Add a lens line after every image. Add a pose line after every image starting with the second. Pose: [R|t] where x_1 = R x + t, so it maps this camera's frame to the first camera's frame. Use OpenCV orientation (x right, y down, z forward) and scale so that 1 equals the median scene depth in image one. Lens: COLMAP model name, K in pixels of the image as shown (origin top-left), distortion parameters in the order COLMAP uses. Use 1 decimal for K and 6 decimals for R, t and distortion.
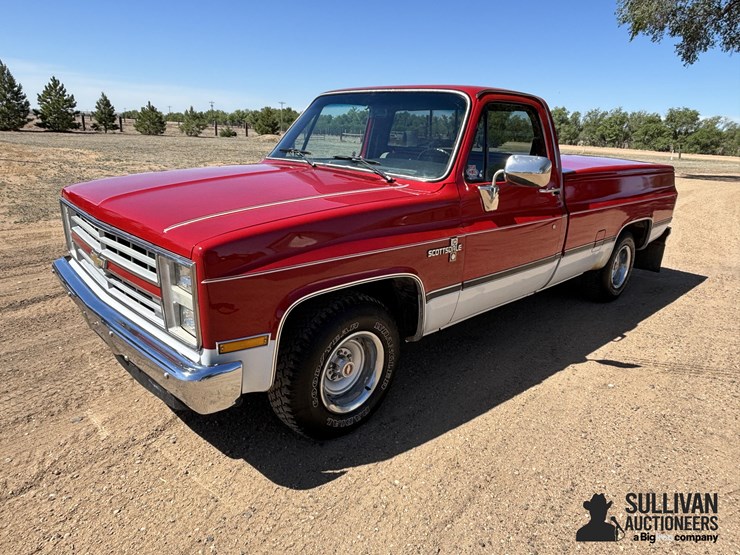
lens RADIAL K [[495.8, 0, 367.9], [0, 495.8, 273.1], [0, 0, 1]] dist [0.024665, -0.039910]
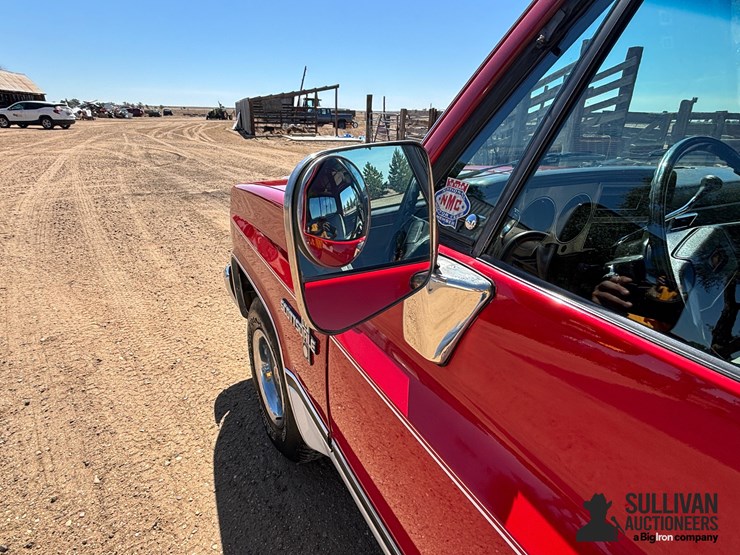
lens RADIAL K [[410.2, 0, 366.9], [0, 410.2, 274.1], [0, 0, 1]] dist [-0.004093, 0.000949]
pose [[-0.255426, 0.297009, -0.920078, 0.373688], [-0.302032, 0.879505, 0.367760, -0.195681], [0.918441, 0.371828, -0.134942, 0.816050]]
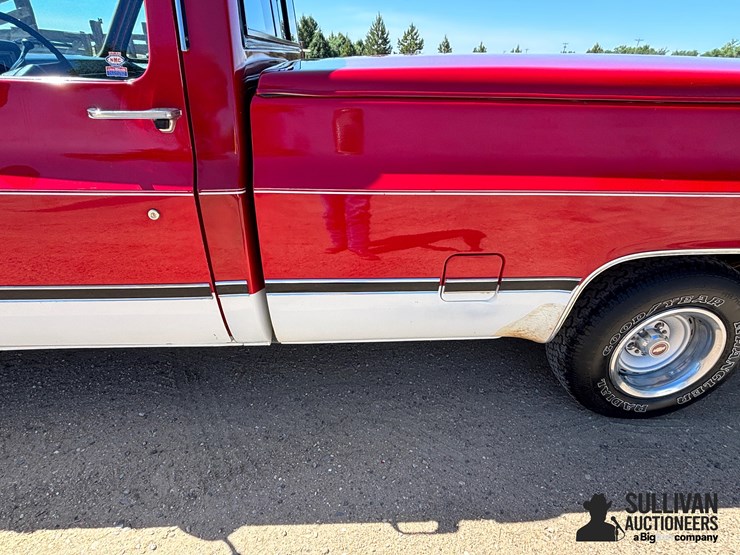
lens RADIAL K [[407.3, 0, 366.4], [0, 407.3, 276.2], [0, 0, 1]] dist [-0.012967, -0.000792]
pose [[0.756787, 0.286047, -0.587750, 0.669677], [-0.172015, 0.954624, 0.243111, -0.146769], [0.630621, -0.082882, 0.771652, 0.822884]]
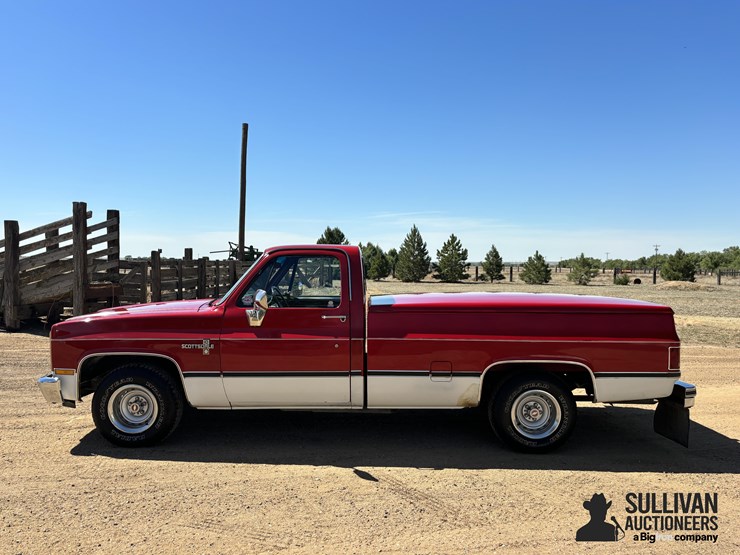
lens RADIAL K [[592.0, 0, 370.0], [0, 592.0, 277.5], [0, 0, 1]] dist [0.027425, -0.005029]
pose [[0.721377, -0.025413, -0.692076, 1.404345], [-0.168279, 0.962944, -0.210762, 0.037805], [0.671787, 0.268501, 0.690369, -0.010289]]
